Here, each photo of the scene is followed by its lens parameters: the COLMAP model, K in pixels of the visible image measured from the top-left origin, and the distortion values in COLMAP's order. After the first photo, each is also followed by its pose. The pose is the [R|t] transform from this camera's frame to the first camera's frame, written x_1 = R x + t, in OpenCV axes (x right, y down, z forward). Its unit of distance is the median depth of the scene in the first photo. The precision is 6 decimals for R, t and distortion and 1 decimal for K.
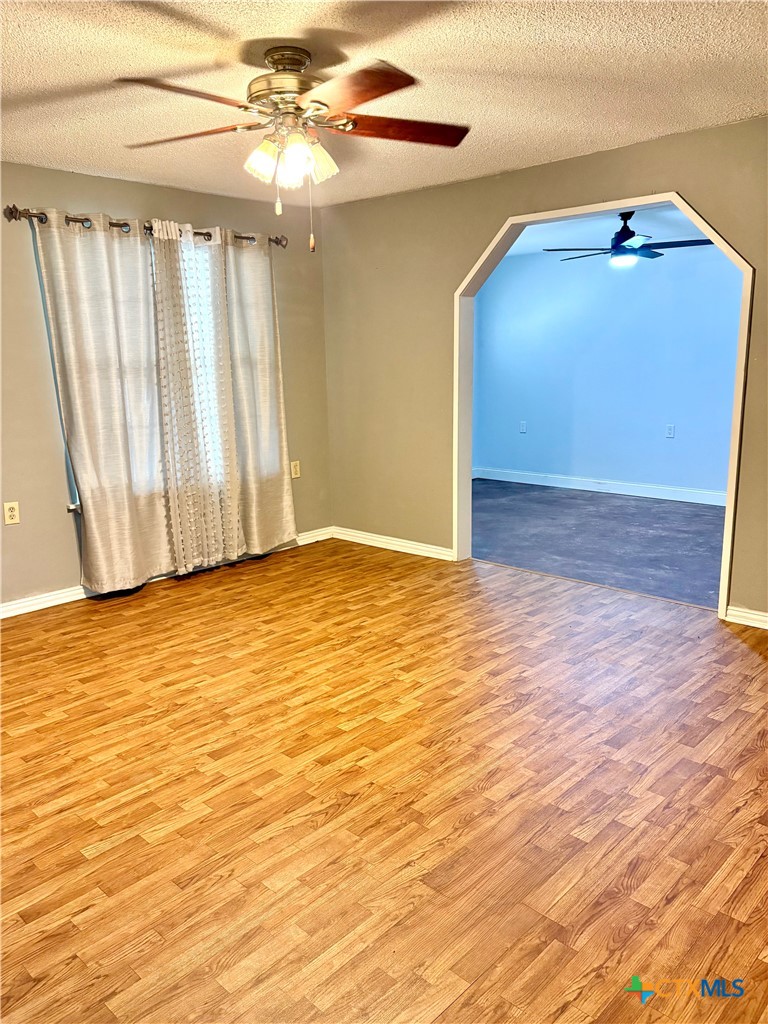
lens RADIAL K [[778.1, 0, 383.8], [0, 778.1, 516.4], [0, 0, 1]] dist [0.043622, -0.031208]
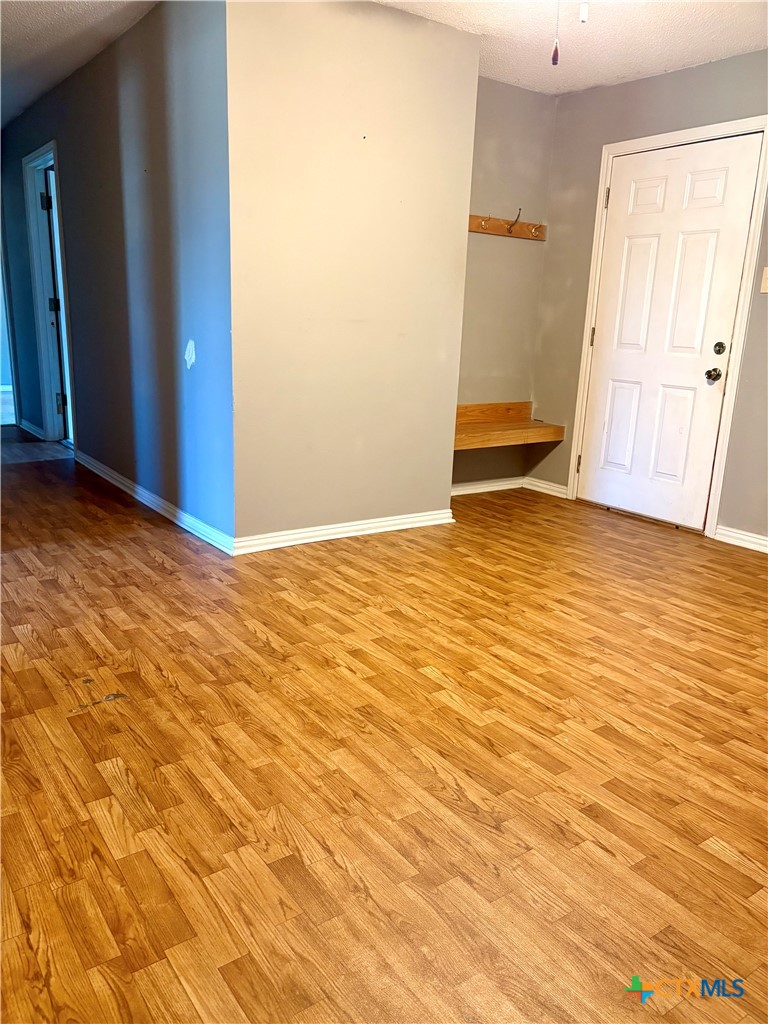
lens RADIAL K [[778.1, 0, 380.9], [0, 778.1, 513.2], [0, 0, 1]] dist [0.043622, -0.031208]
pose [[-0.191203, 0.254933, -0.947866, 0.760948], [-0.235735, 0.925492, 0.296467, -0.132996], [0.952822, 0.280131, -0.116860, 1.066795]]
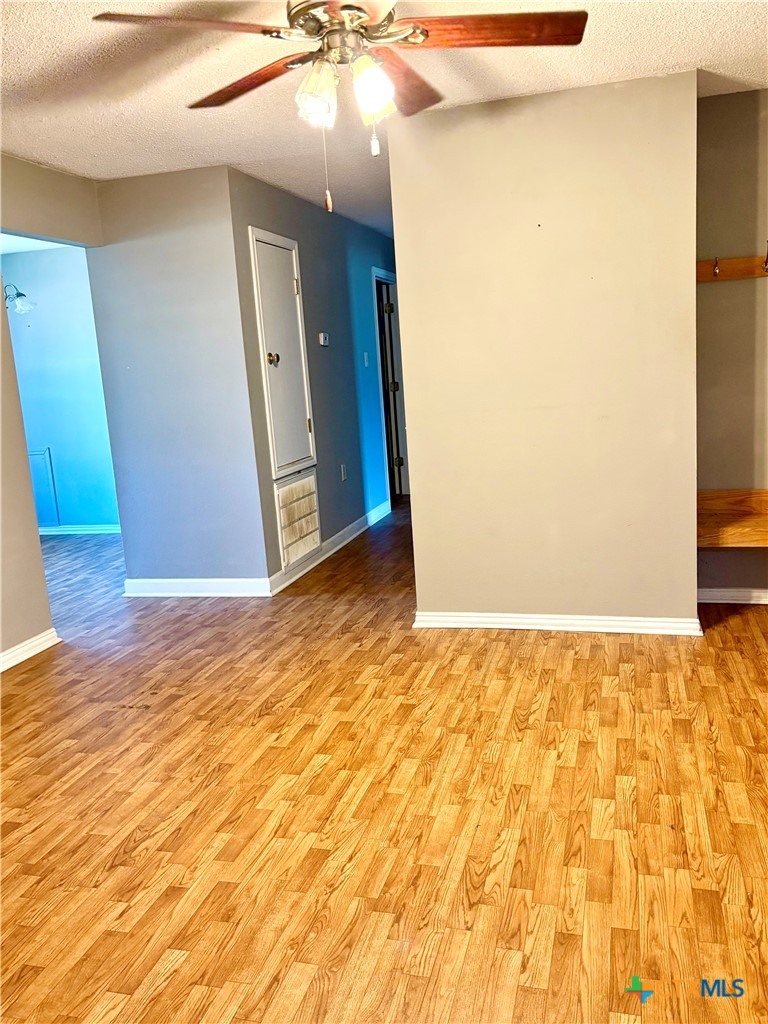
lens RADIAL K [[860.6, 0, 380.5], [0, 860.6, 504.9], [0, 0, 1]] dist [0.052062, -0.017551]
pose [[-0.879583, 0.159753, -0.448122, 0.310711], [-0.011071, 0.934807, 0.354983, -0.380980], [0.475617, 0.317198, -0.820472, 1.872004]]
